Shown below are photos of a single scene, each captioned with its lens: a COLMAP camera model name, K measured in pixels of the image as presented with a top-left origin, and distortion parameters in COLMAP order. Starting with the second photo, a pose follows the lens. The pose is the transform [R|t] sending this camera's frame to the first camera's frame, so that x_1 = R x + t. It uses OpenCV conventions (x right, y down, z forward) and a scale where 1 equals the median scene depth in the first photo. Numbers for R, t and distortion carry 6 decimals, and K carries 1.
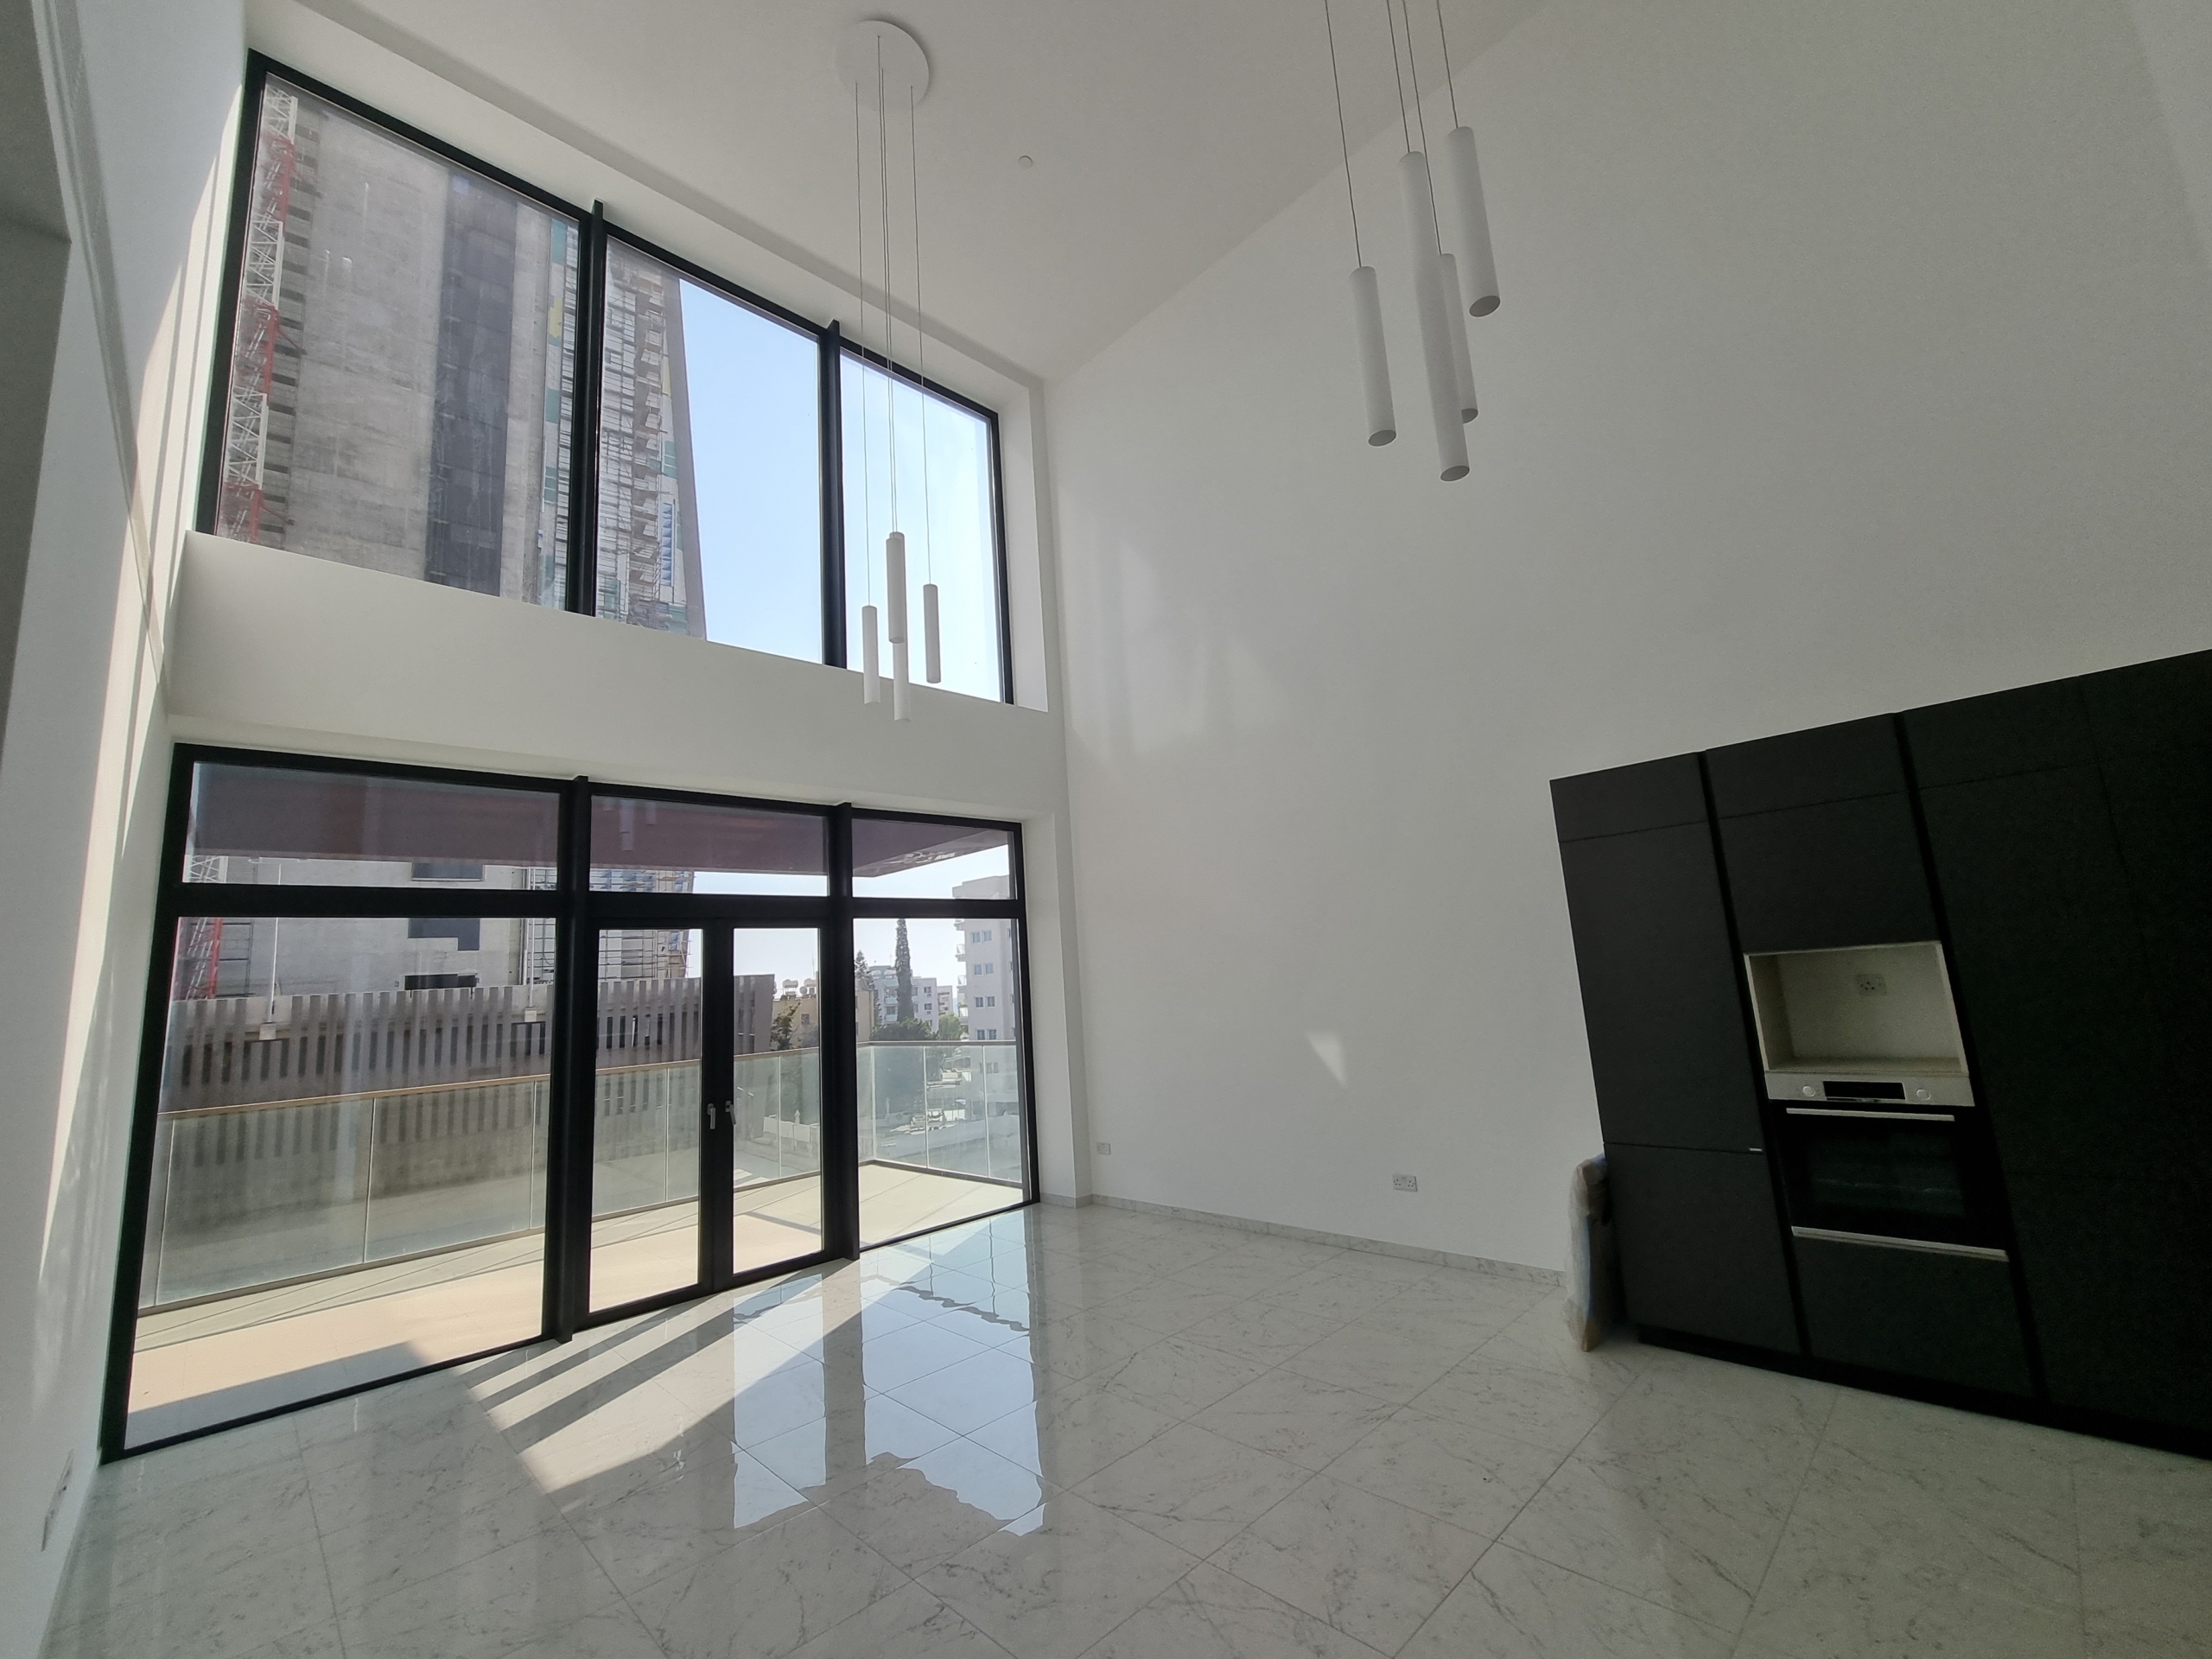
lens RADIAL K [[903.0, 0, 1102.1], [0, 903.0, 832.4], [0, 0, 1]] dist [-0.001563, -0.000013]
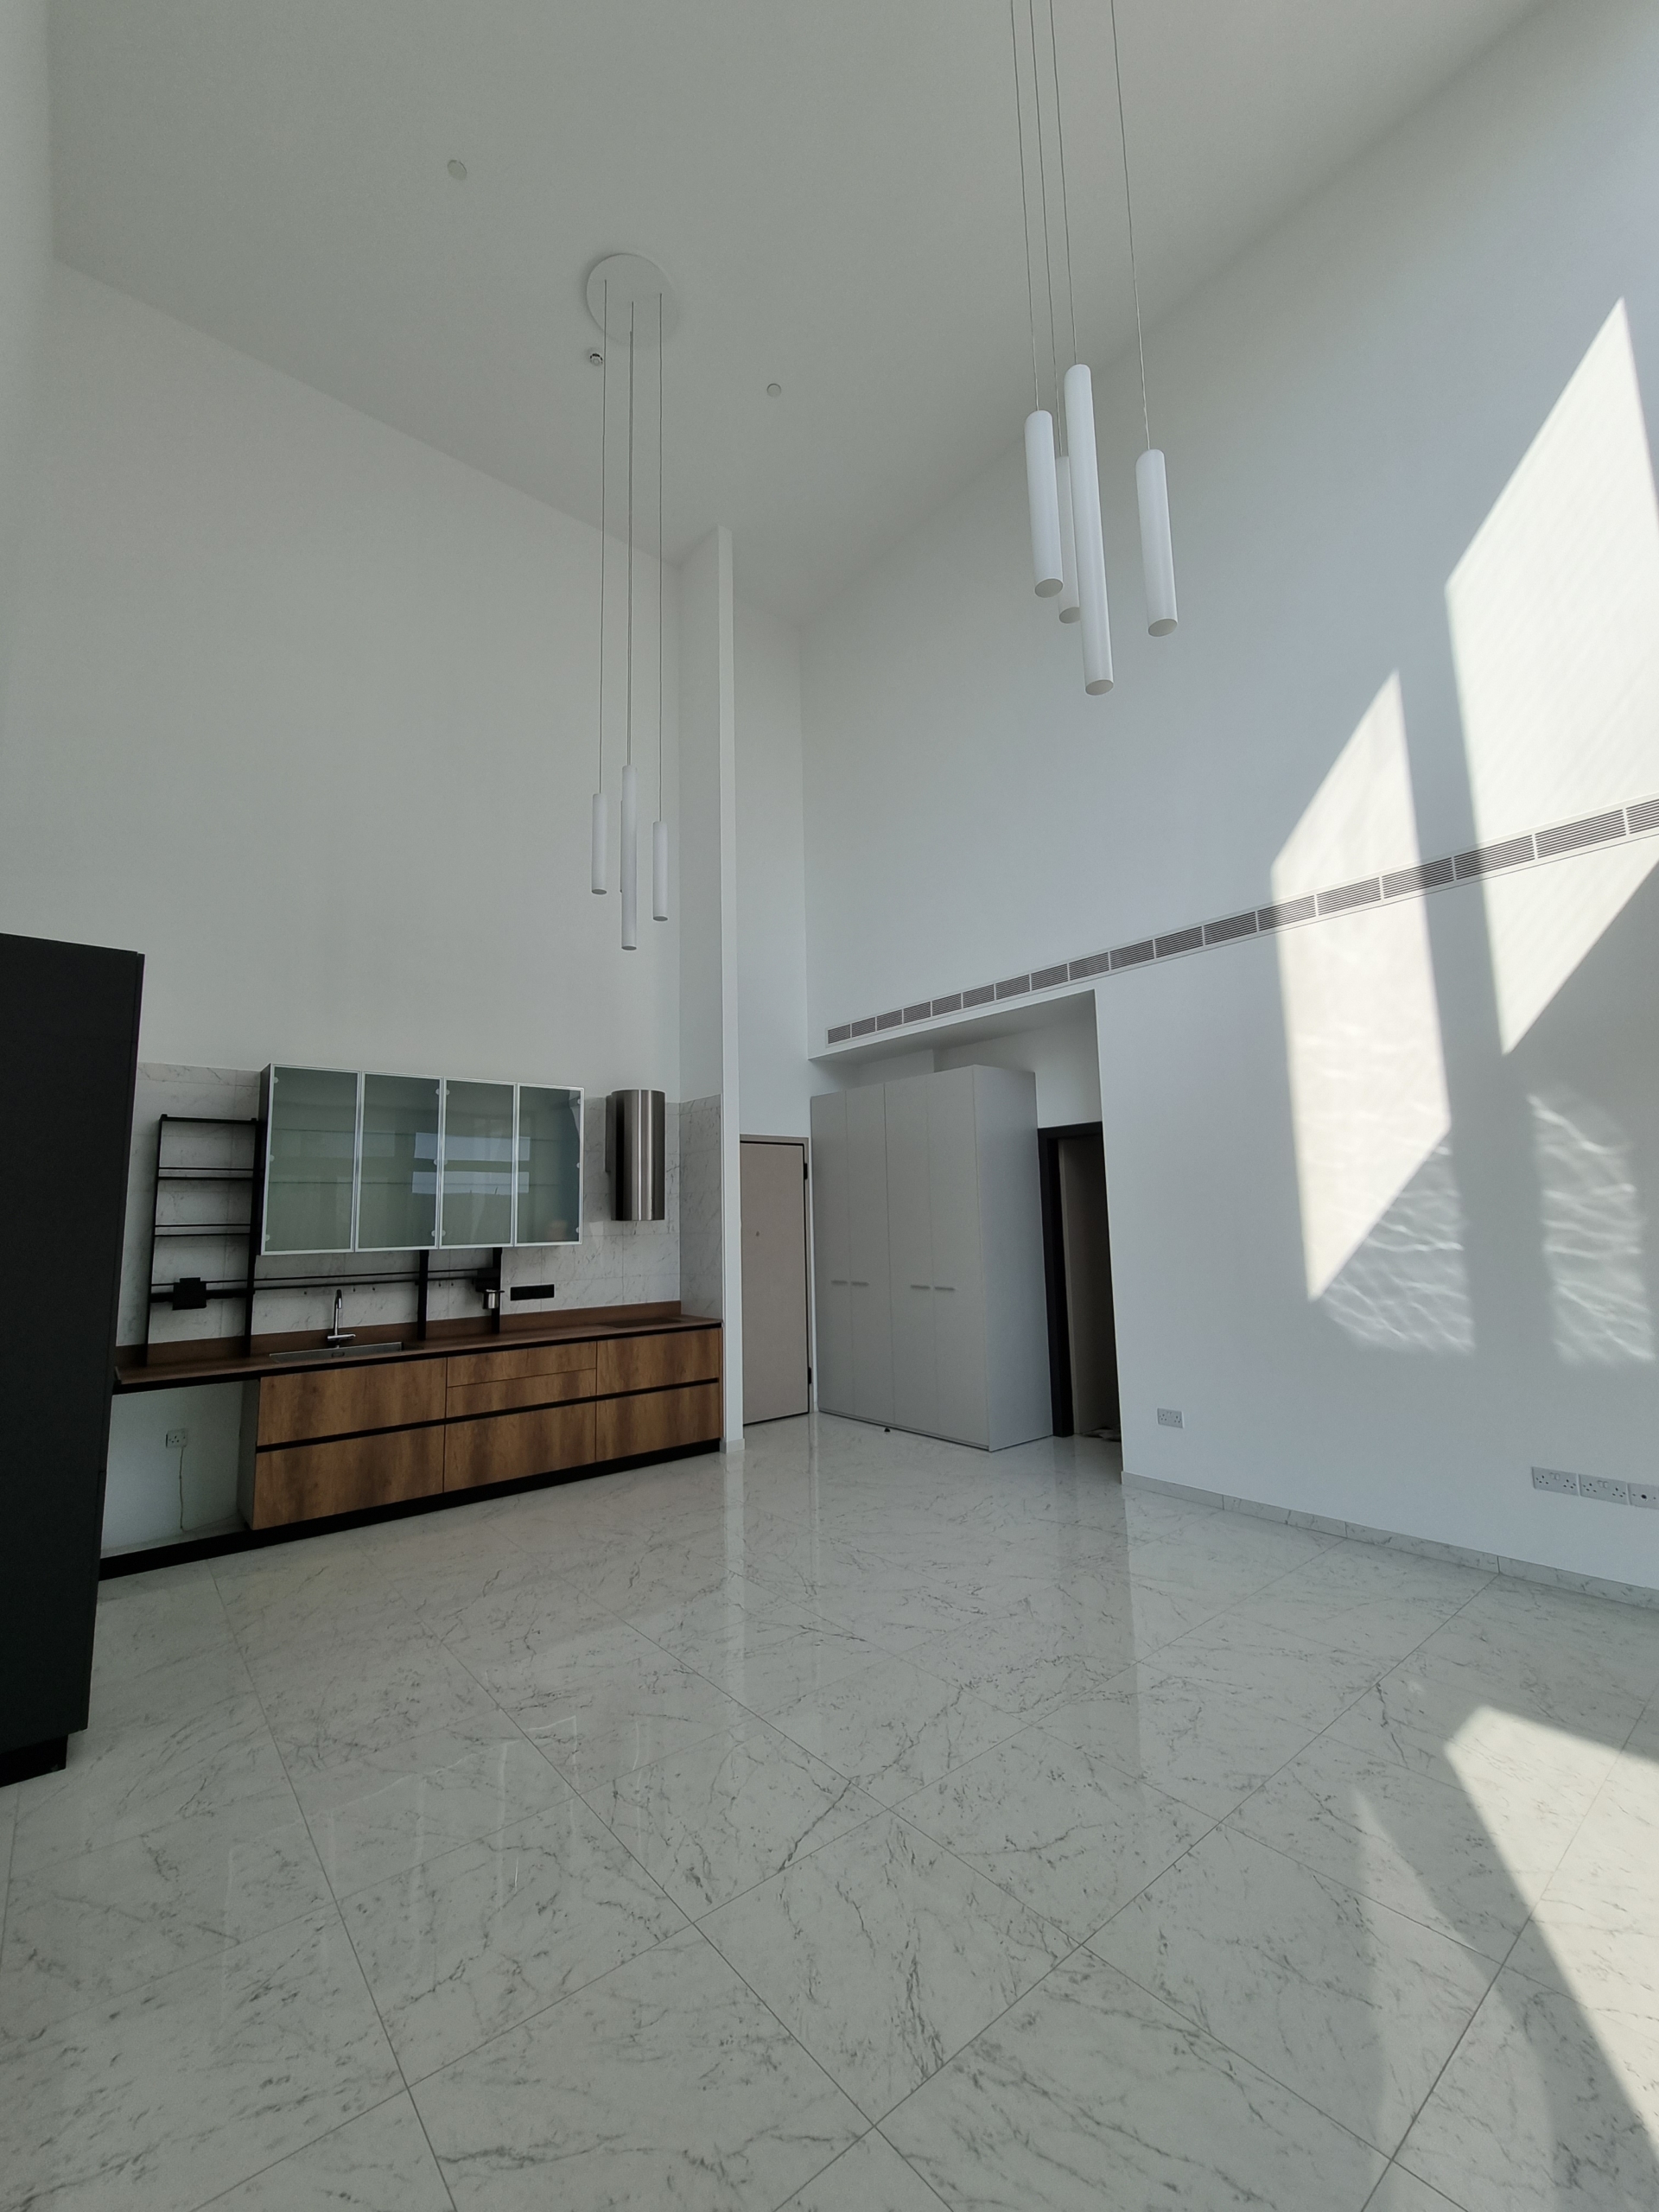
lens RADIAL K [[903.0, 0, 828.0], [0, 903.0, 1108.8], [0, 0, 1]] dist [-0.001563, -0.000013]
pose [[-0.992818, 0.096326, 0.070950, -0.088211], [0.071802, 0.954134, -0.290641, 0.370394], [-0.095692, -0.283460, -0.954198, 1.964560]]
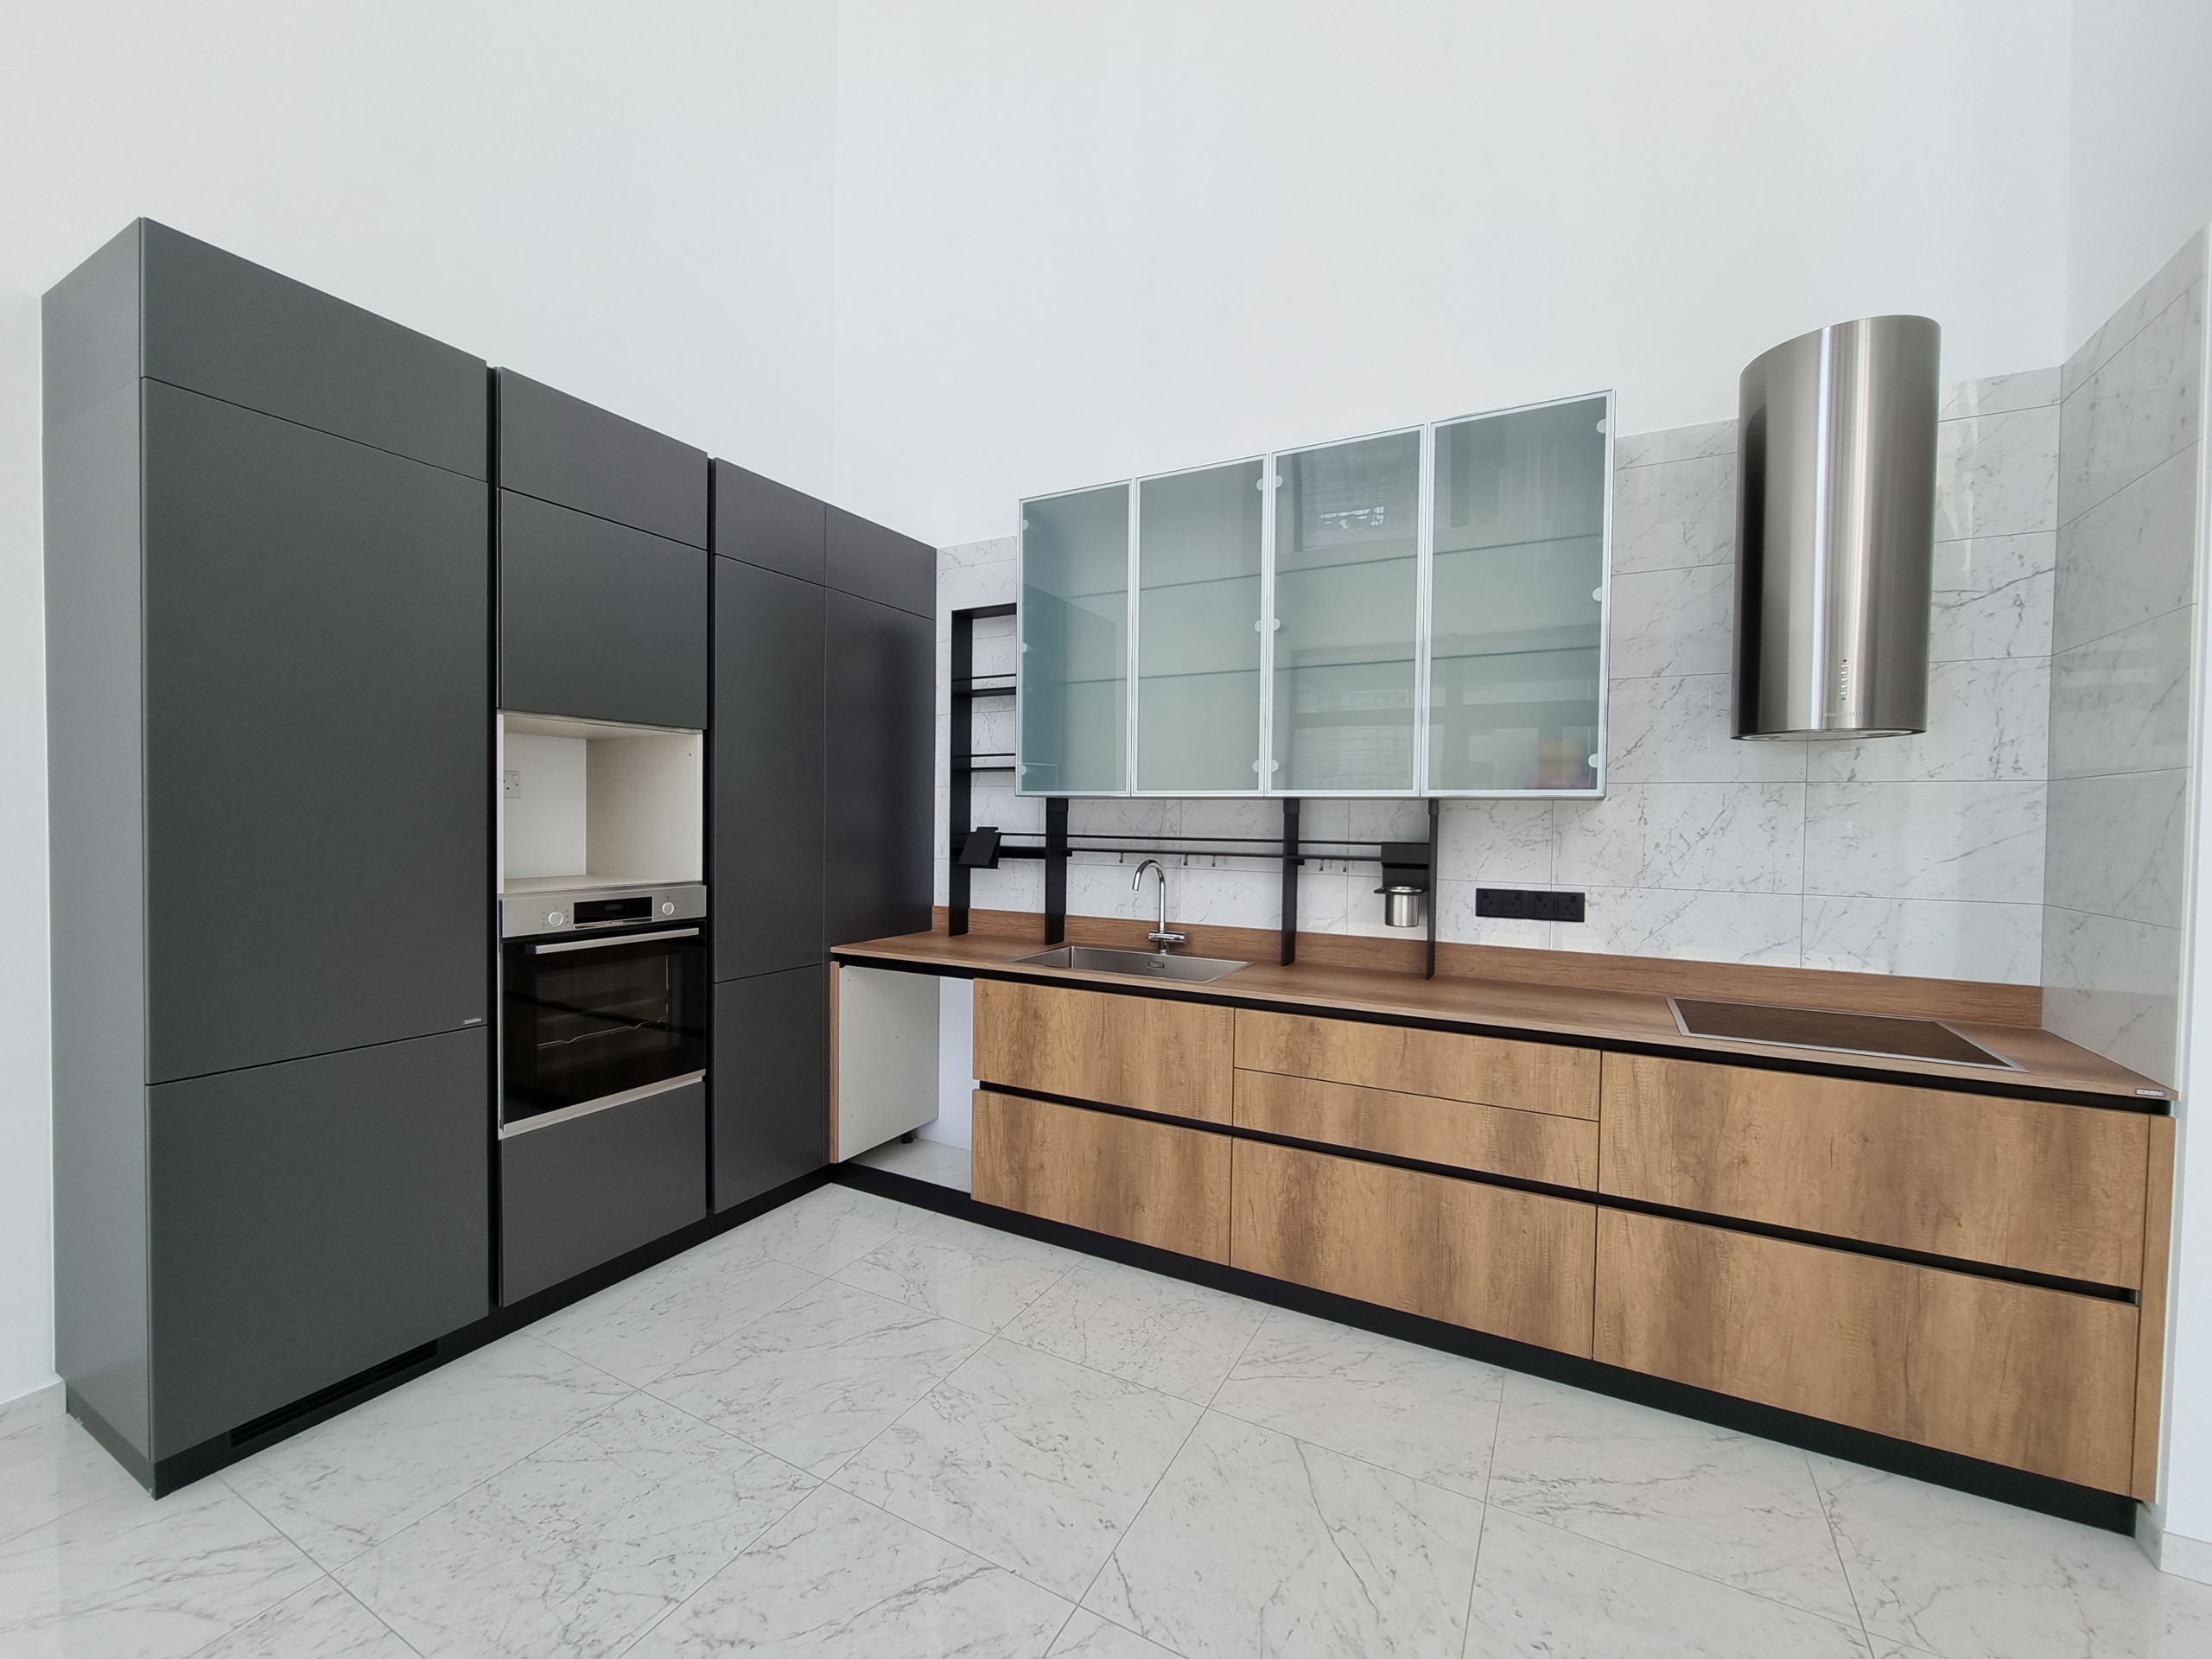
lens RADIAL K [[903.0, 0, 1119.6], [0, 903.0, 839.2], [0, 0, 1]] dist [-0.001563, -0.000013]
pose [[-0.301053, 0.038743, 0.952820, -0.003185], [-0.150517, 0.984719, -0.087597, 0.226470], [-0.941654, -0.169787, -0.290622, 0.820738]]
